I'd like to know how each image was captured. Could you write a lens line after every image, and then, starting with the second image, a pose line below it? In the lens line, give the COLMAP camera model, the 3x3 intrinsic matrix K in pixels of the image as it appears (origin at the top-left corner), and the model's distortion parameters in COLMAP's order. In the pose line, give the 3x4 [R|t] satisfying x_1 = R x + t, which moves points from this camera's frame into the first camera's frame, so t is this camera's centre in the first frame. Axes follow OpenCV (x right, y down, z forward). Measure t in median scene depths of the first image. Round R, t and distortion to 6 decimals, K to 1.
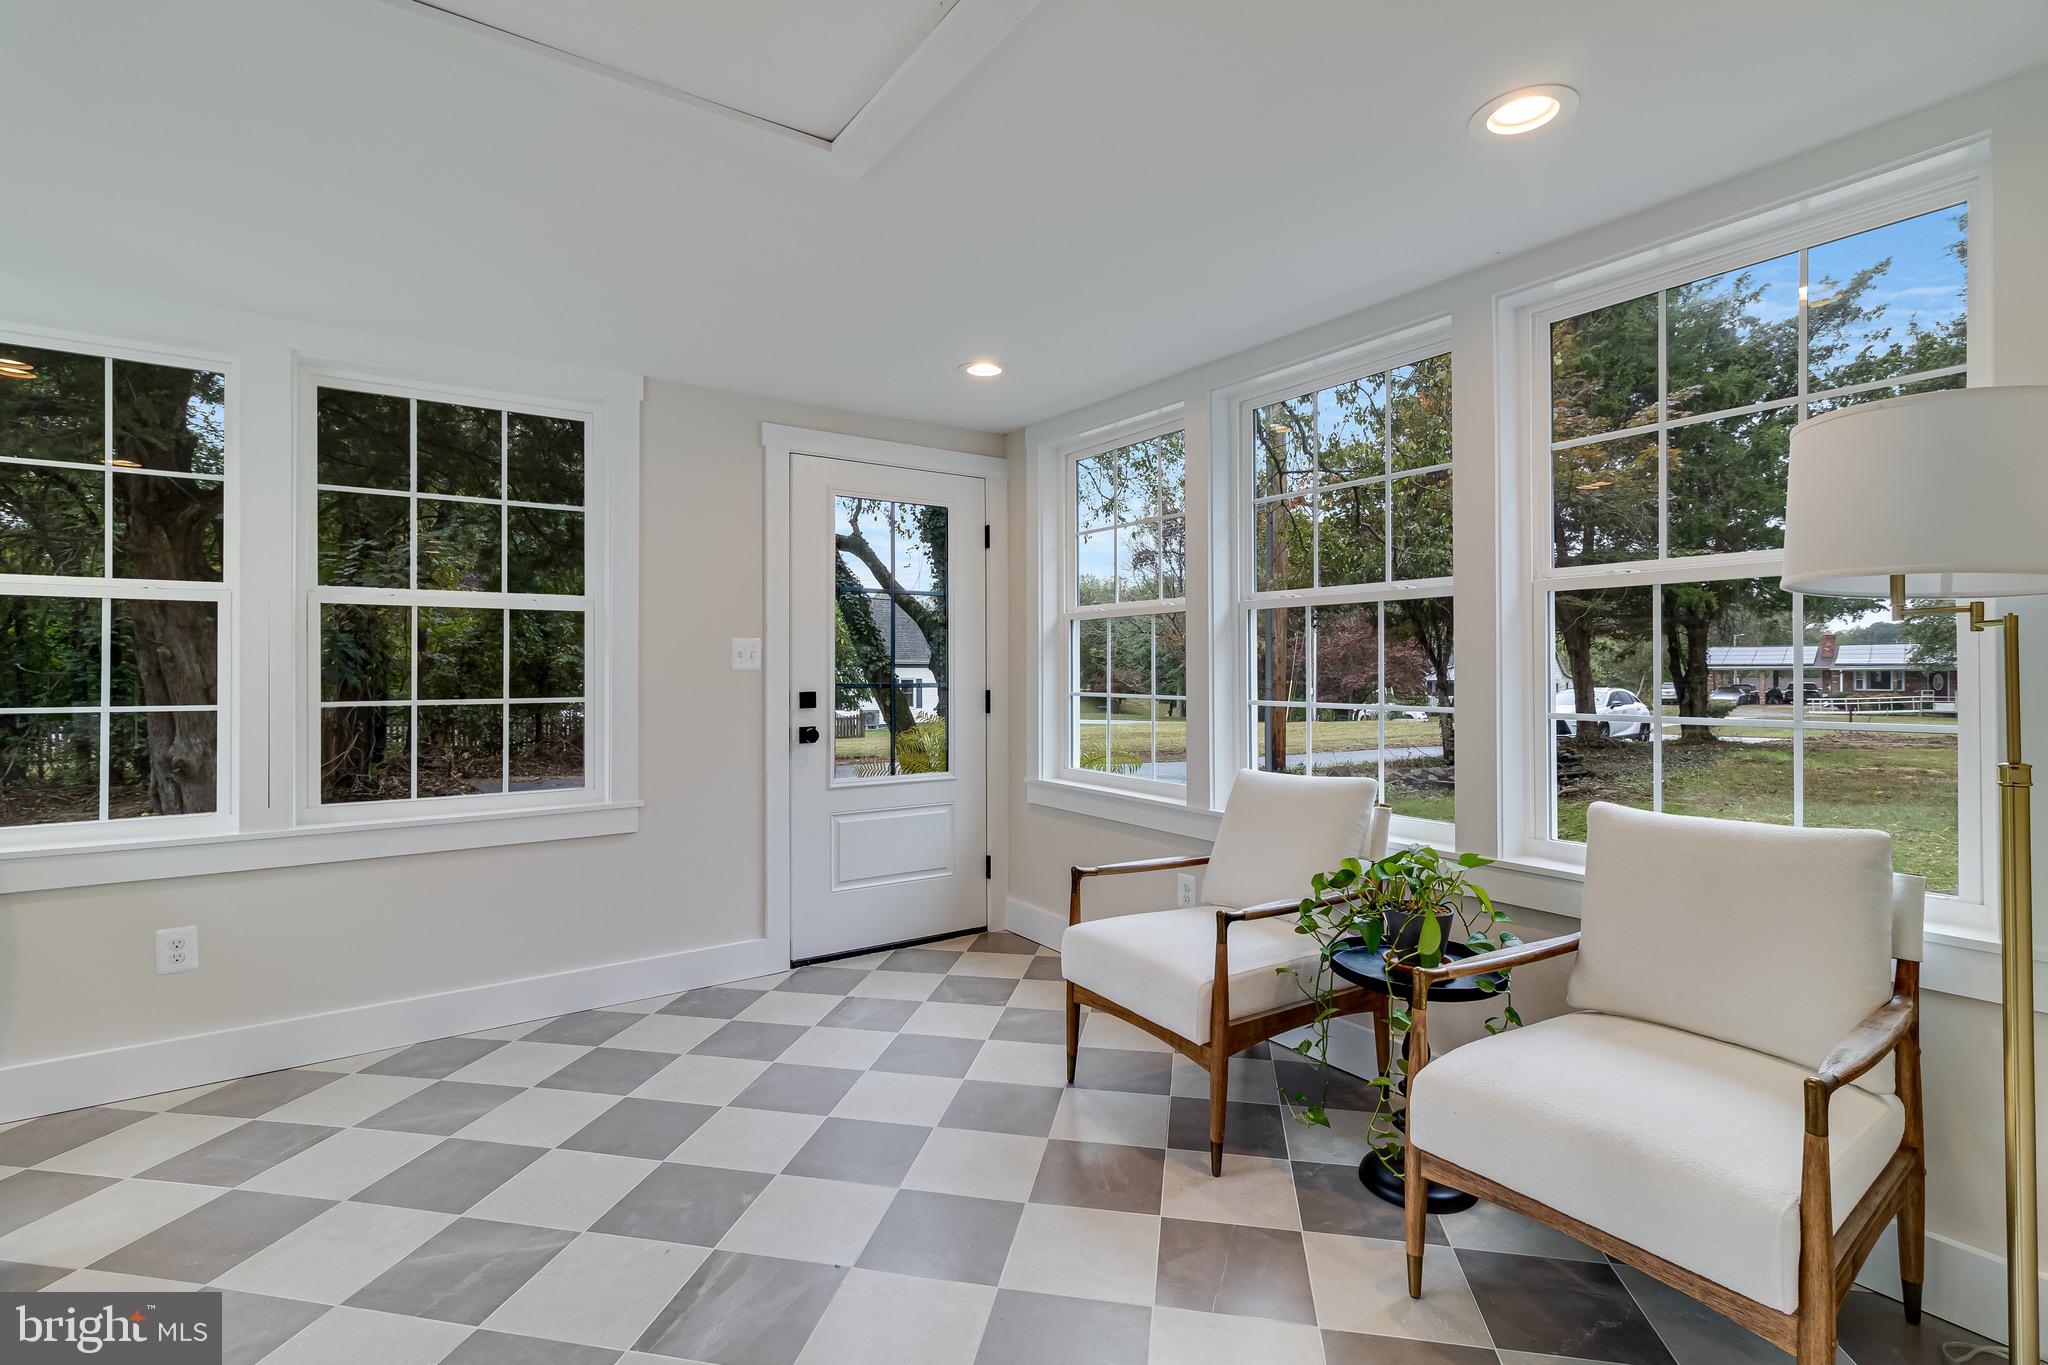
lens RADIAL K [[949.1, 0, 1023.9], [0, 949.1, 666.9], [0, 0, 1]] dist [0.006857, -0.001568]
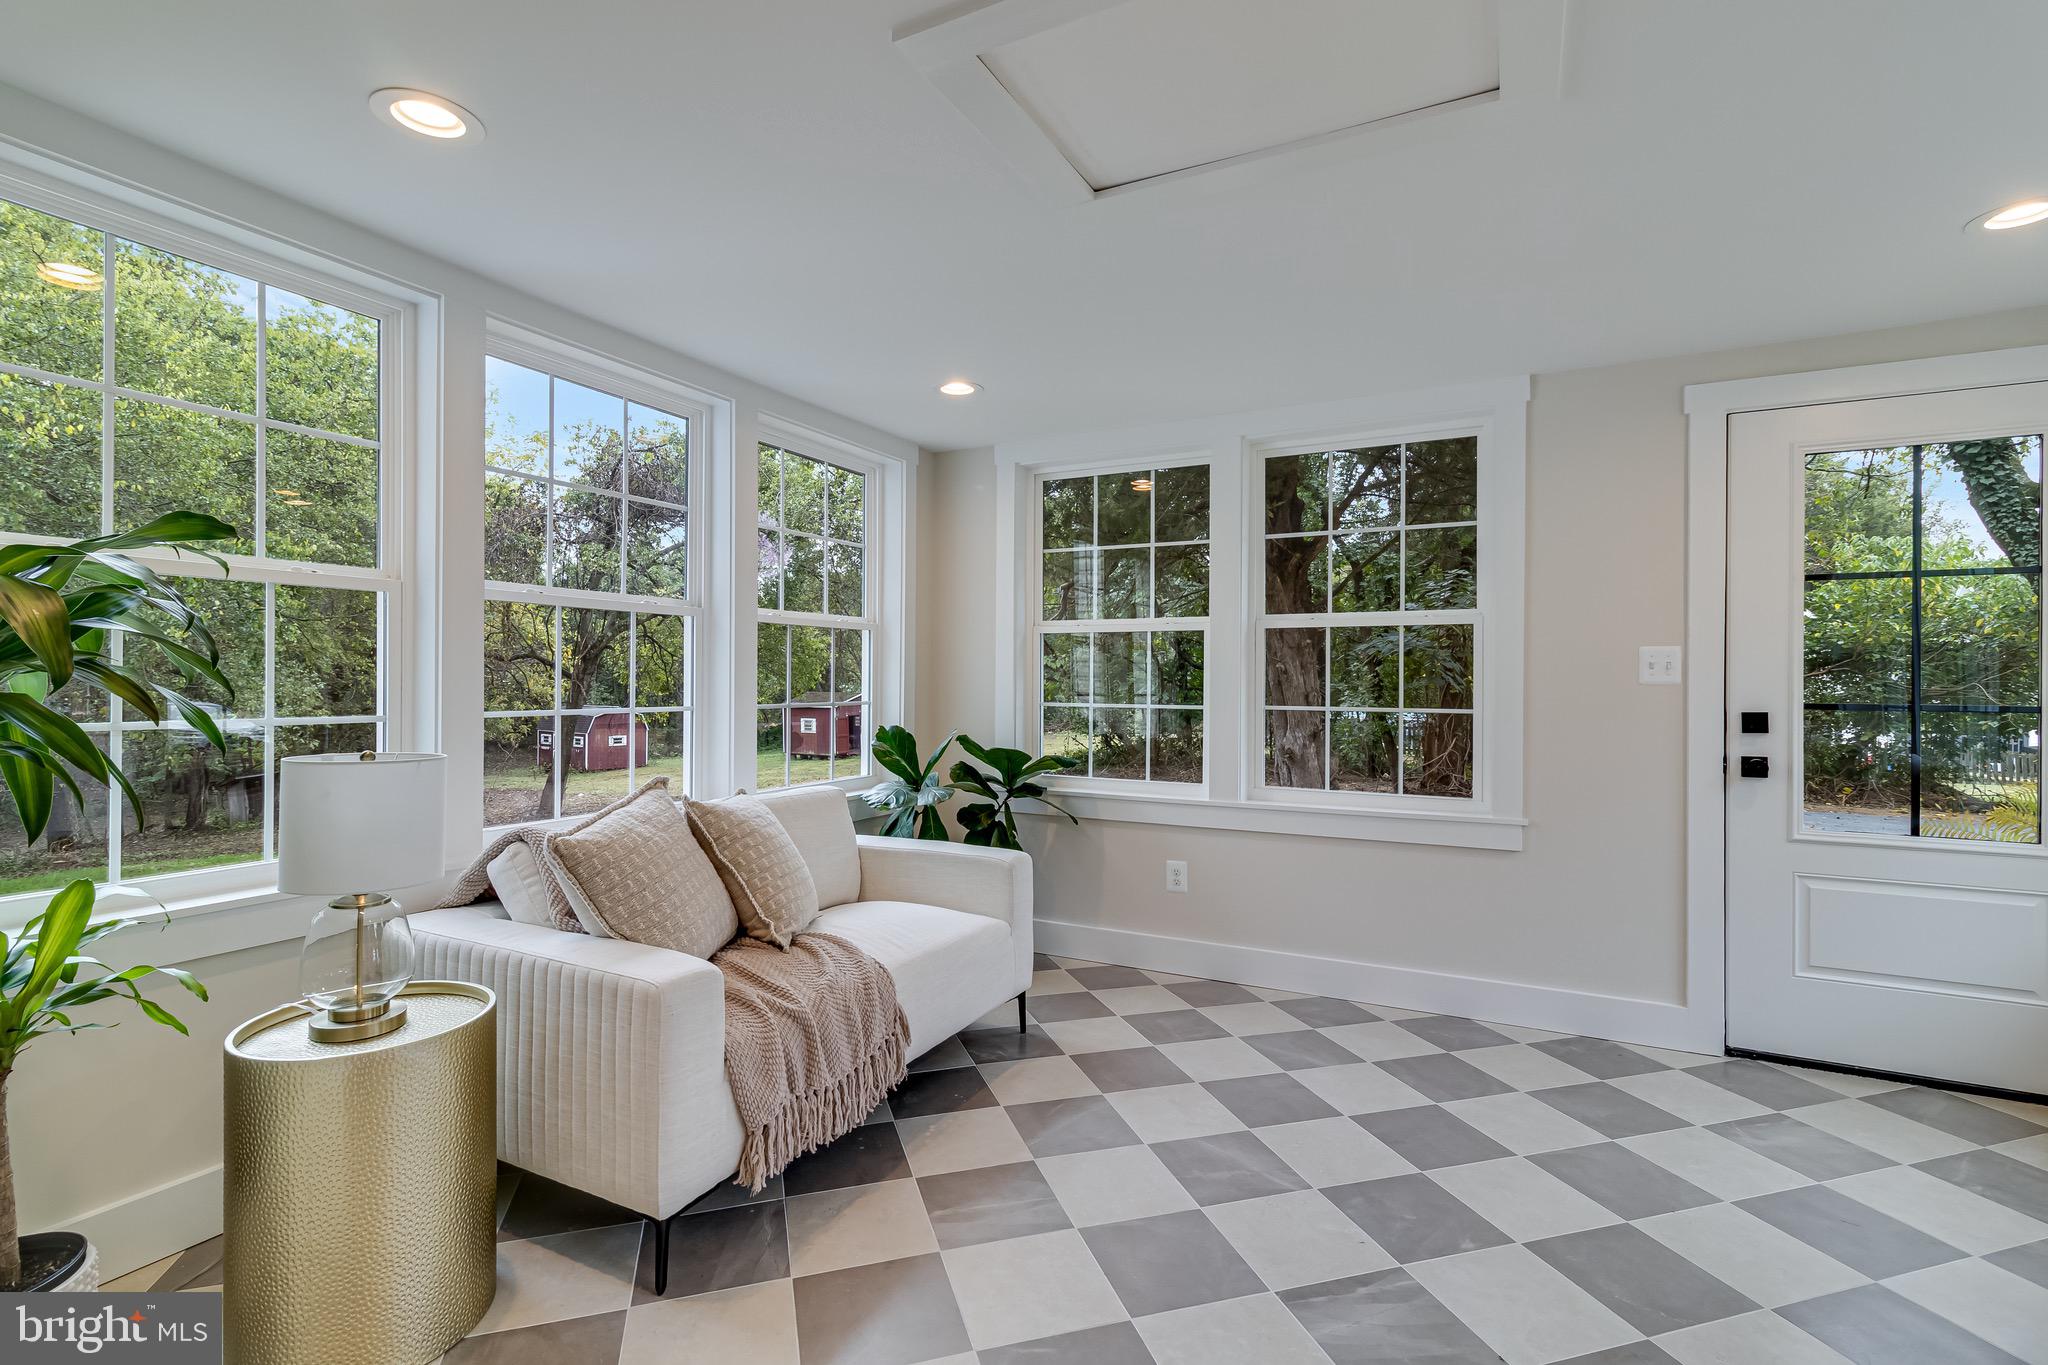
lens RADIAL K [[949.1, 0, 1022.6], [0, 949.1, 681.7], [0, 0, 1]] dist [0.006857, -0.001568]
pose [[0.467380, 0.006642, -0.884031, 0.213988], [-0.004239, 0.999977, 0.005272, -0.000704], [0.884046, 0.001283, 0.467398, 0.109449]]
